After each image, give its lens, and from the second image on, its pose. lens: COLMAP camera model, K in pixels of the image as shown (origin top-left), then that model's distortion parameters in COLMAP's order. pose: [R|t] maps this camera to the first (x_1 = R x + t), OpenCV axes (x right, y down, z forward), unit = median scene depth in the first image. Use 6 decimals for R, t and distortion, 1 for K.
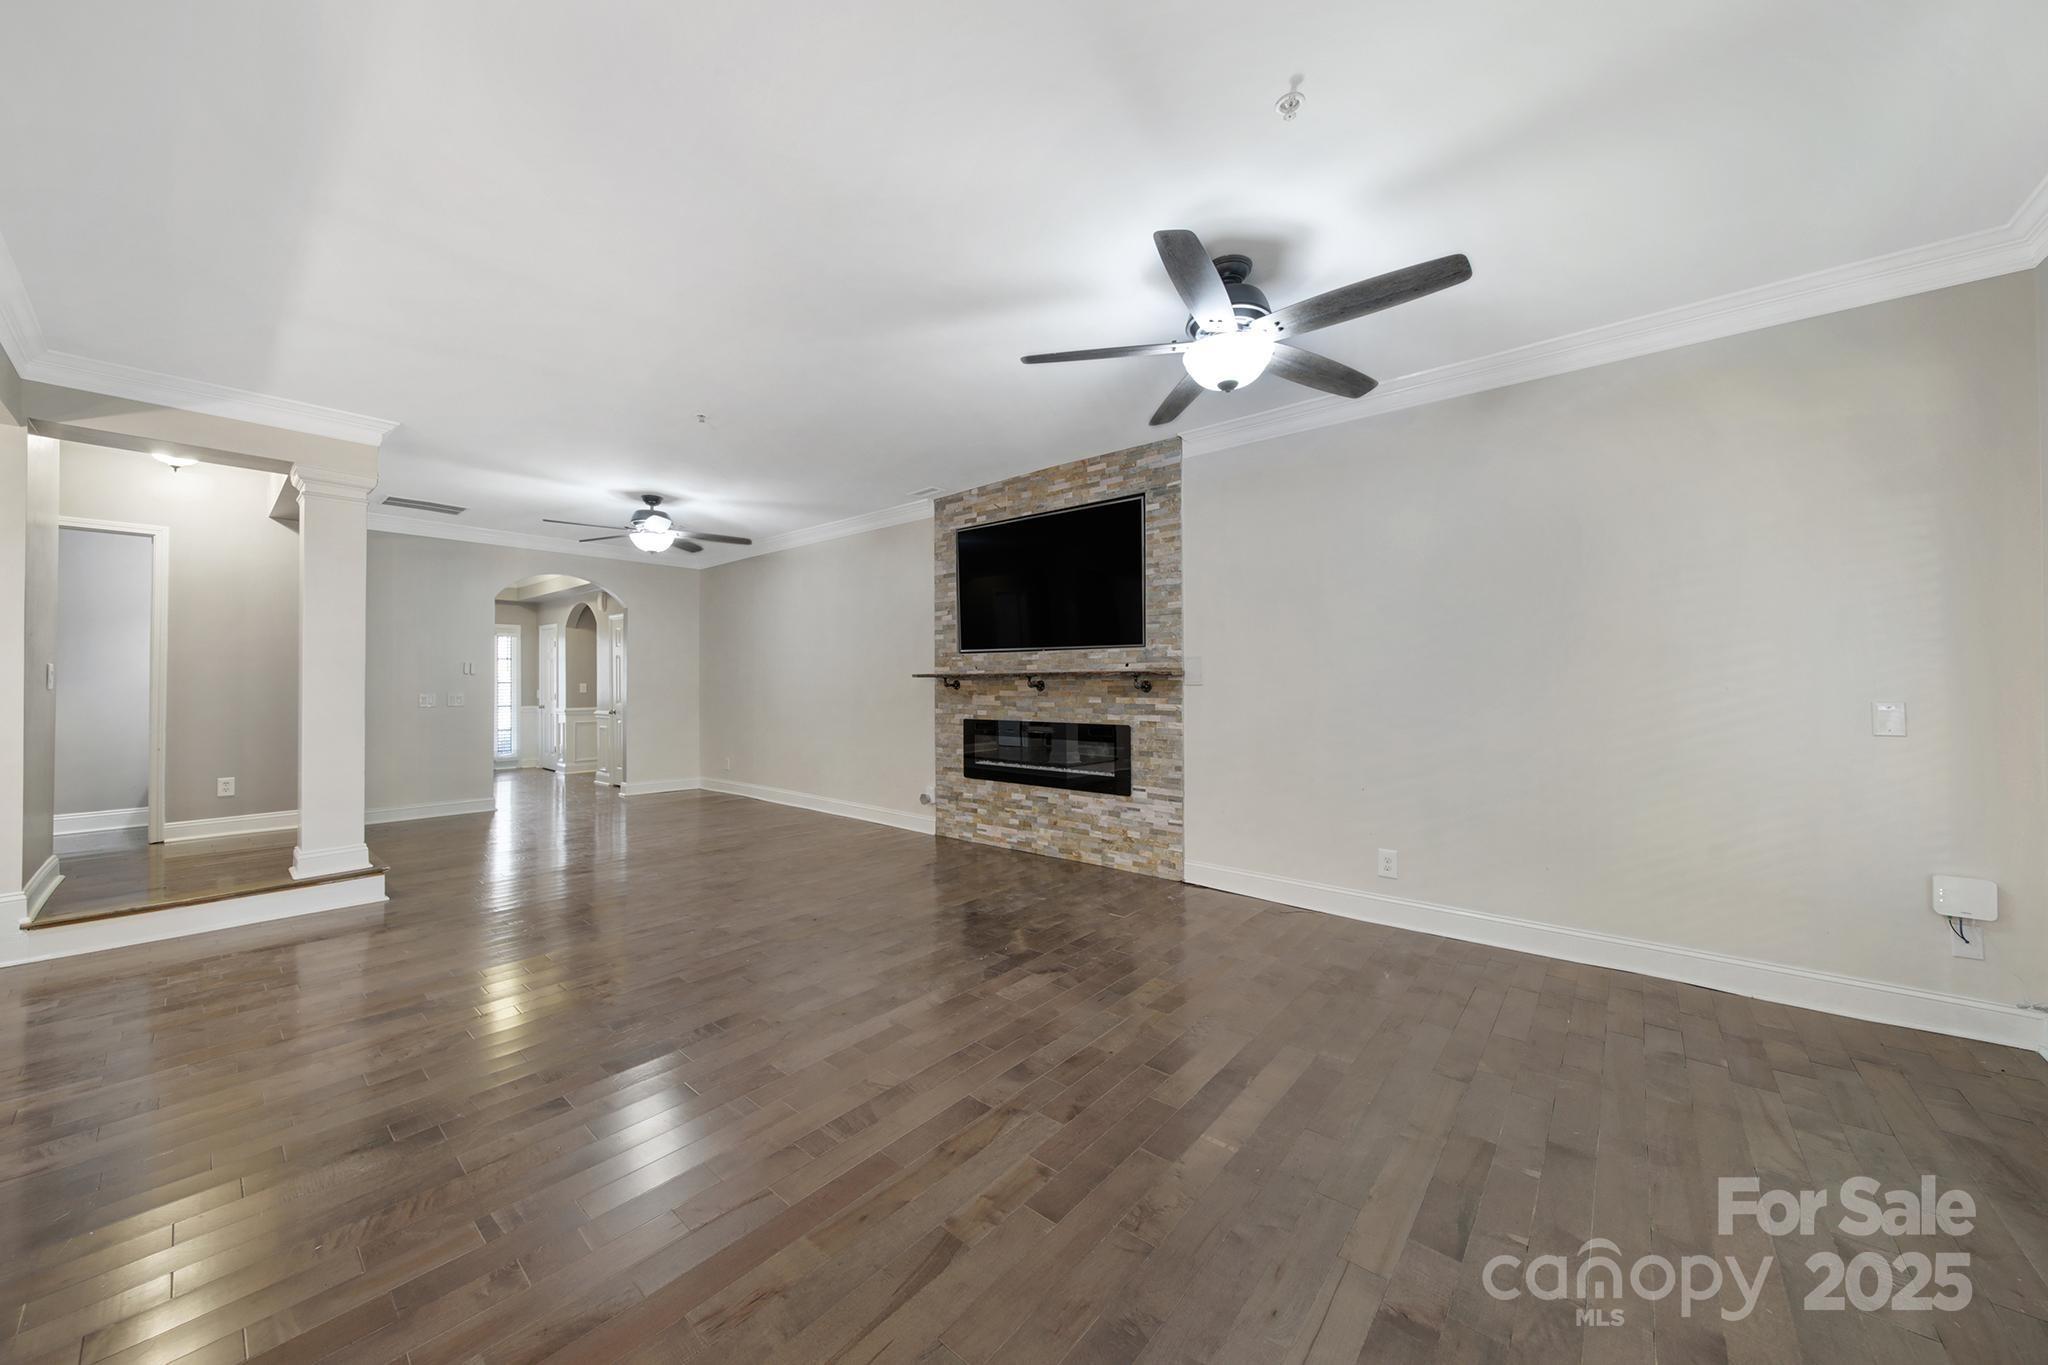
lens RADIAL K [[722.8, 0, 1026.3], [0, 722.8, 672.6], [0, 0, 1]] dist [-0.004109, -0.000964]
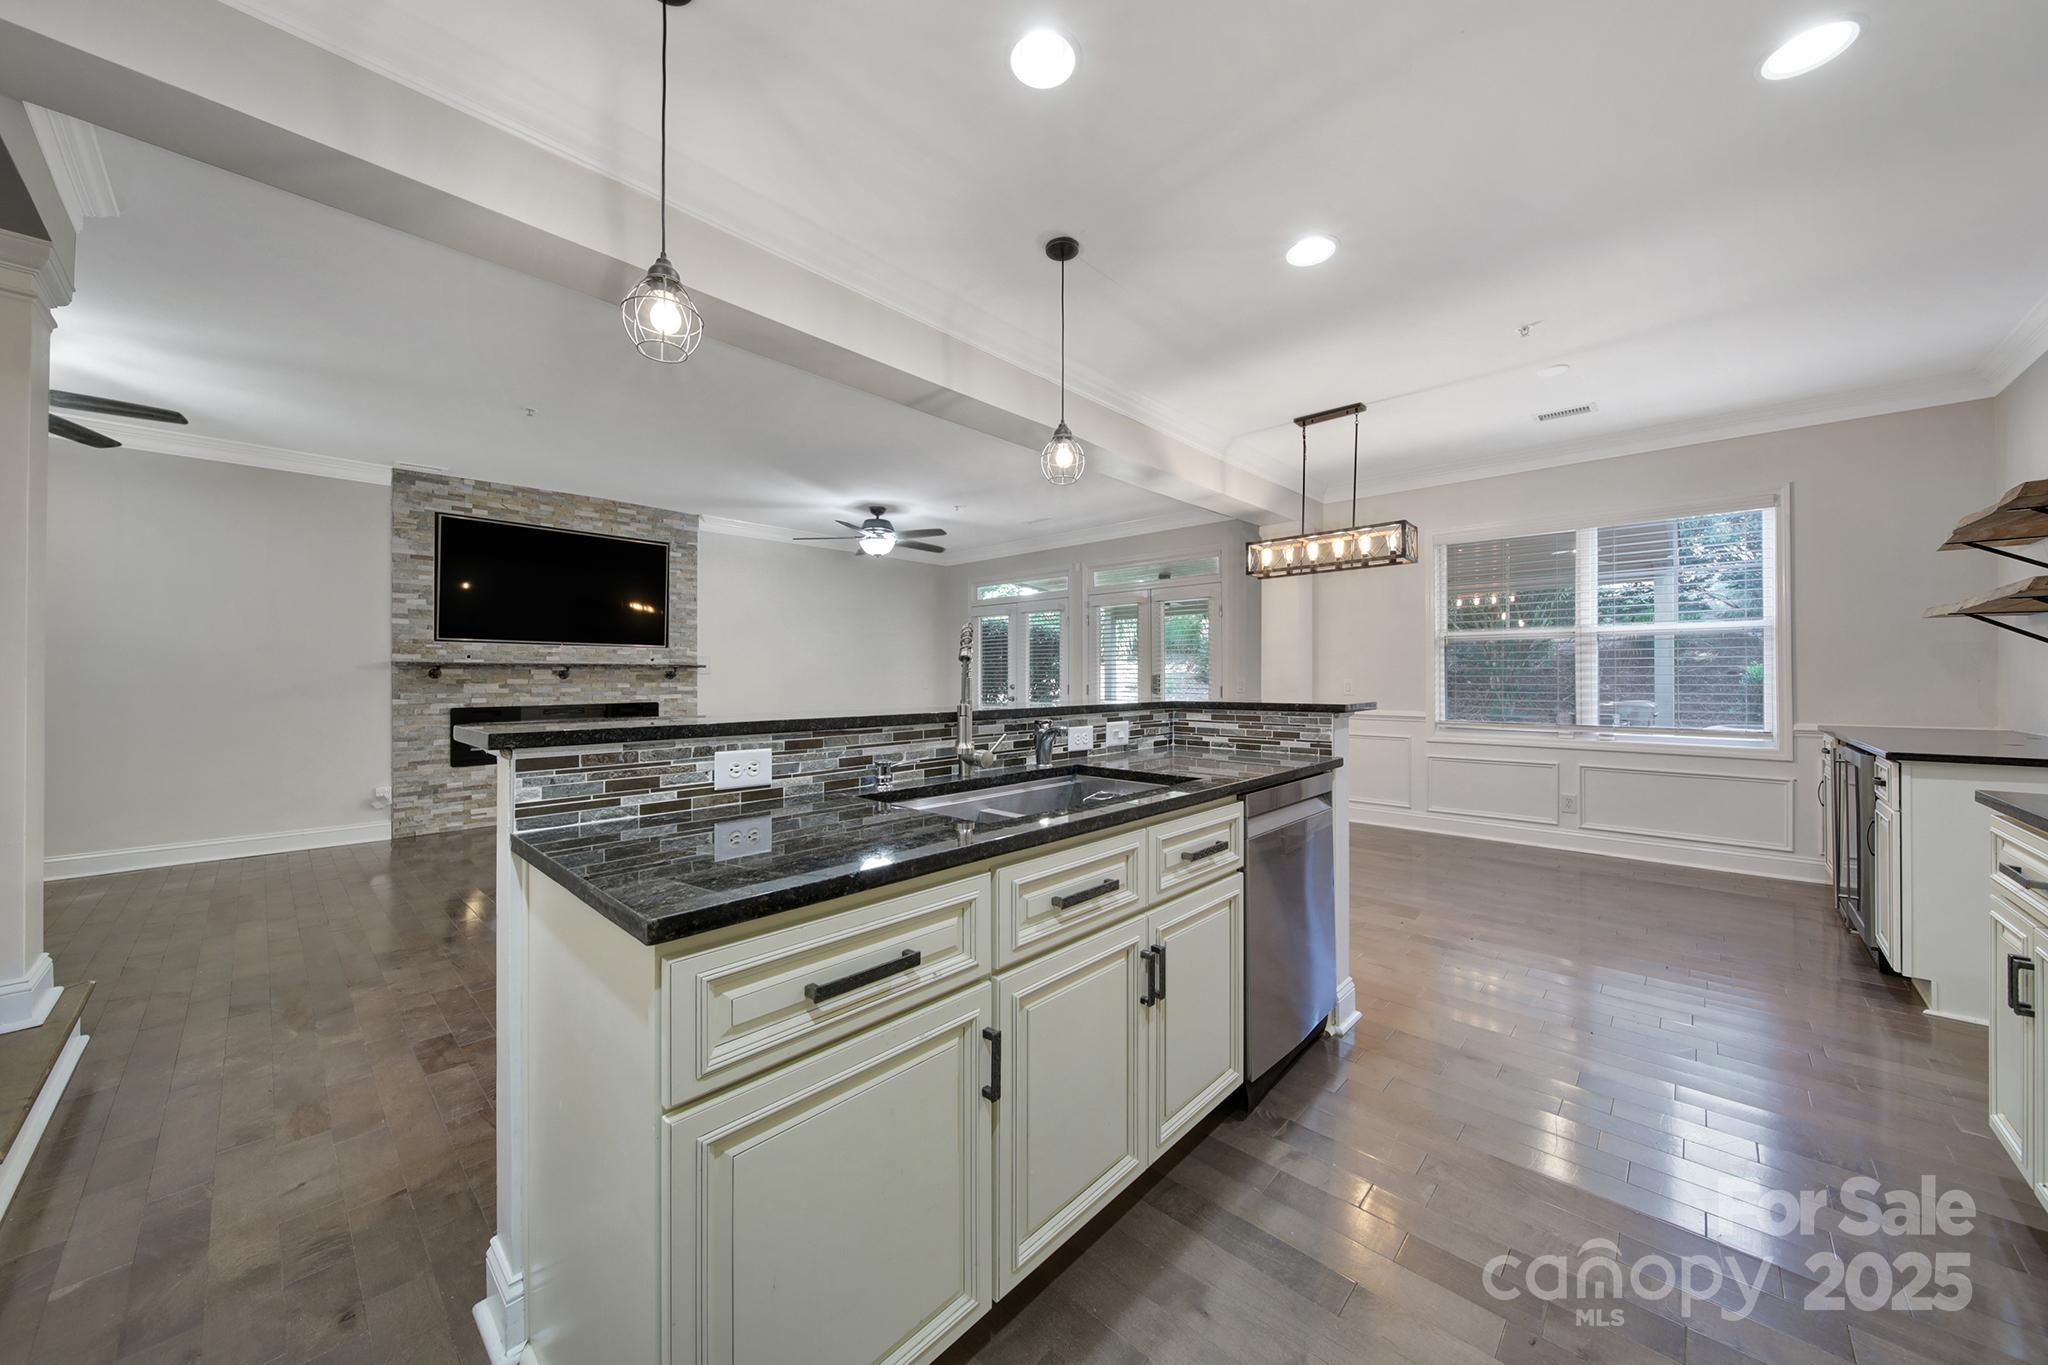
lens RADIAL K [[722.8, 0, 1026.6], [0, 722.8, 671.5], [0, 0, 1]] dist [-0.004109, -0.000964]
pose [[0.040422, 0.010318, 0.999129, -1.136203], [-0.011968, 0.999880, -0.009842, 0.015806], [-0.999111, -0.011560, 0.040541, 0.191747]]
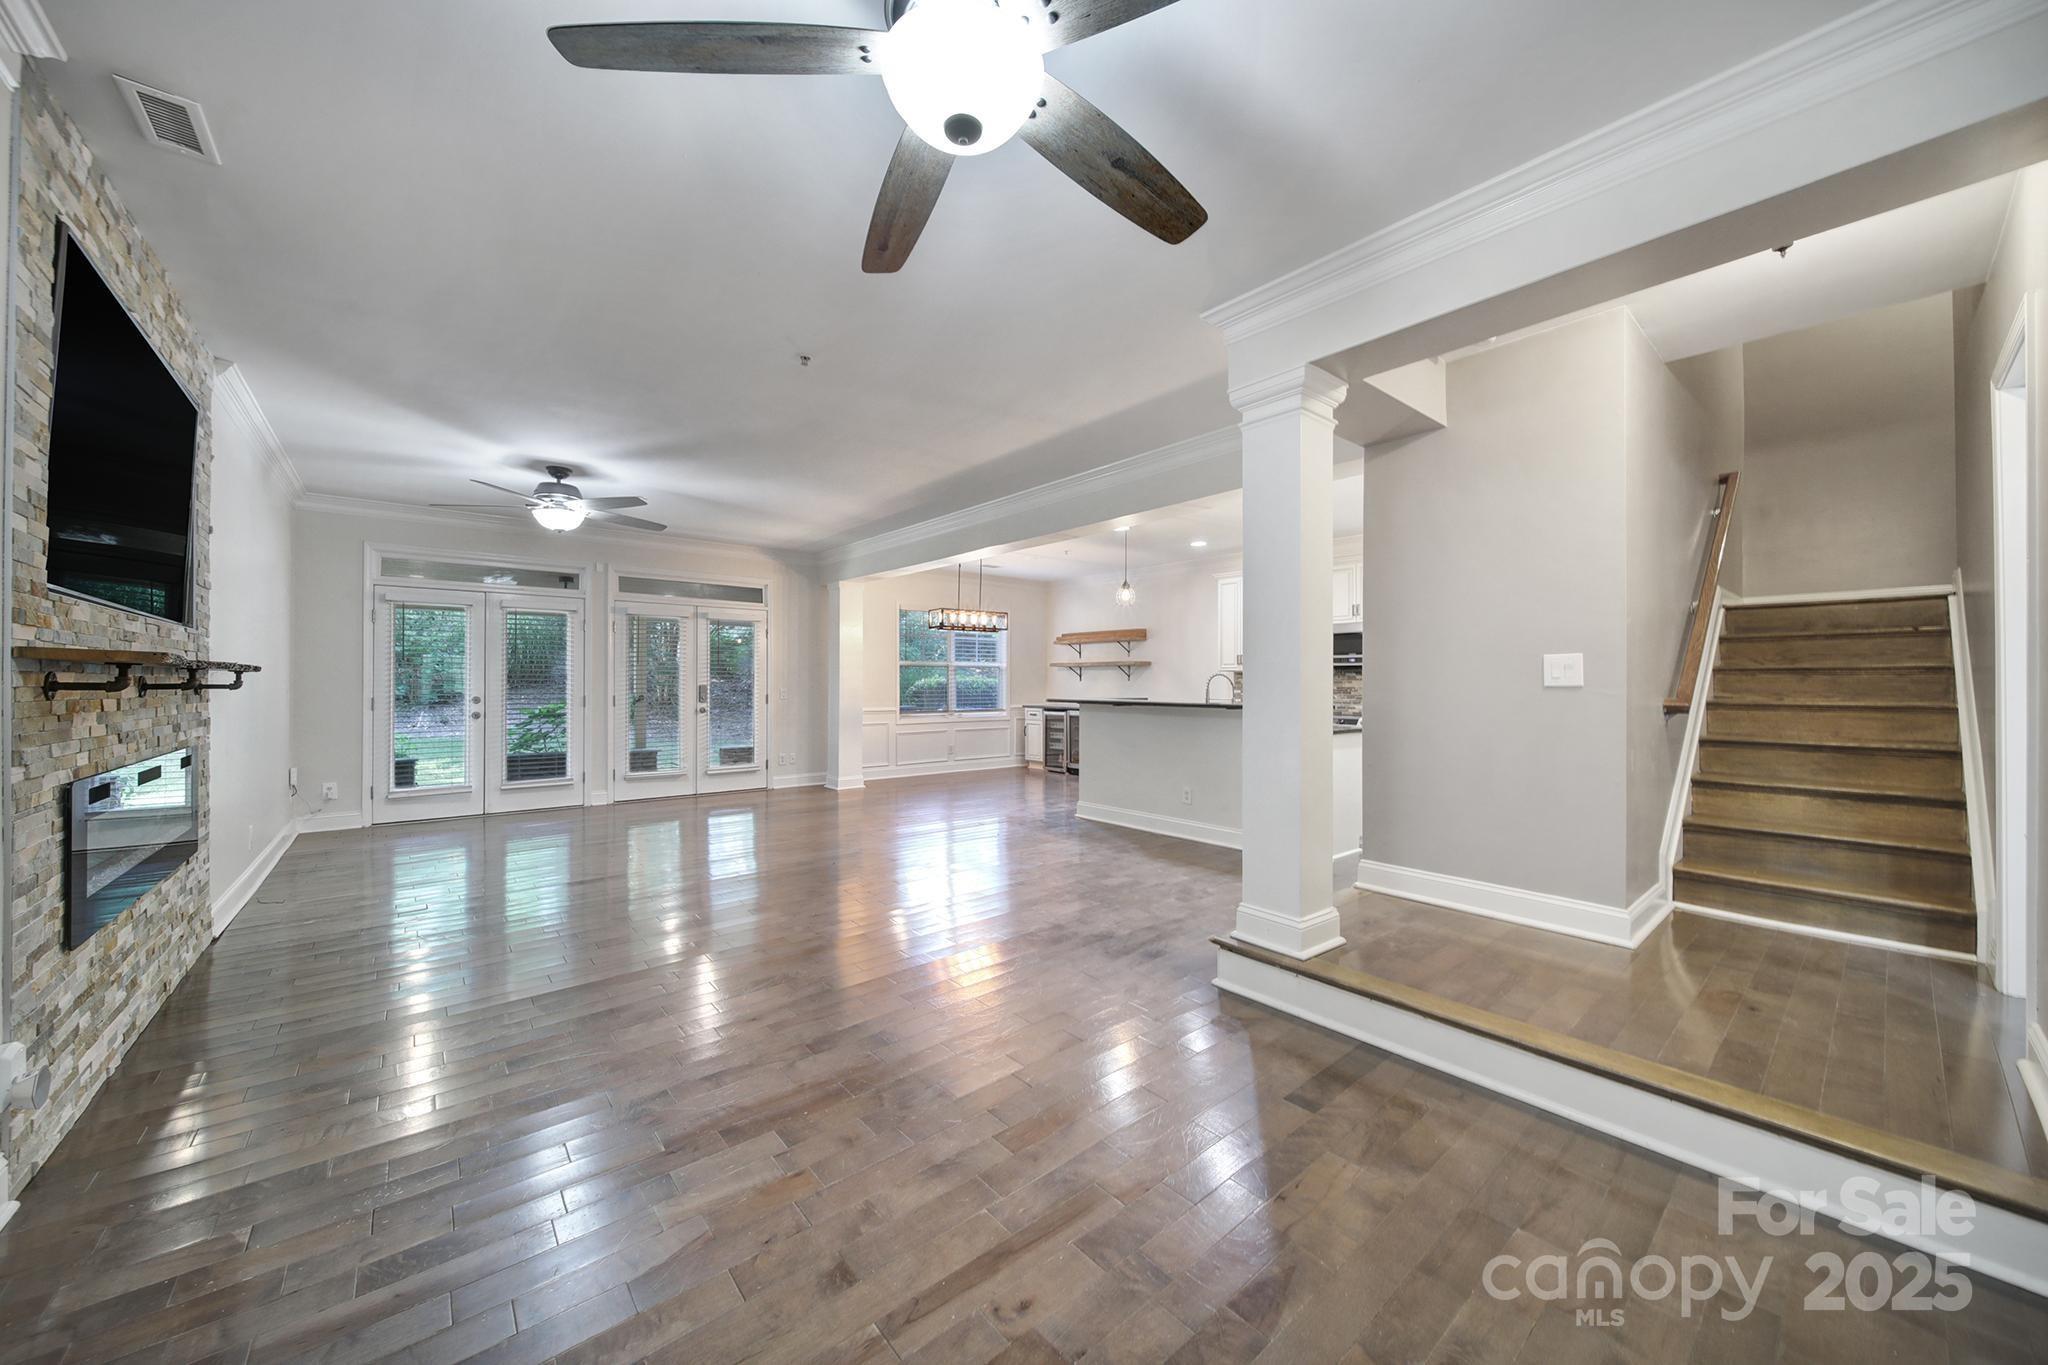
lens RADIAL K [[722.8, 0, 1030.1], [0, 722.8, 682.7], [0, 0, 1]] dist [-0.004109, -0.000964]
pose [[-0.988485, 0.000331, 0.151318, -0.653615], [-0.001925, 0.999889, -0.014764, 0.022020], [-0.151307, -0.014885, -0.988375, 1.388819]]
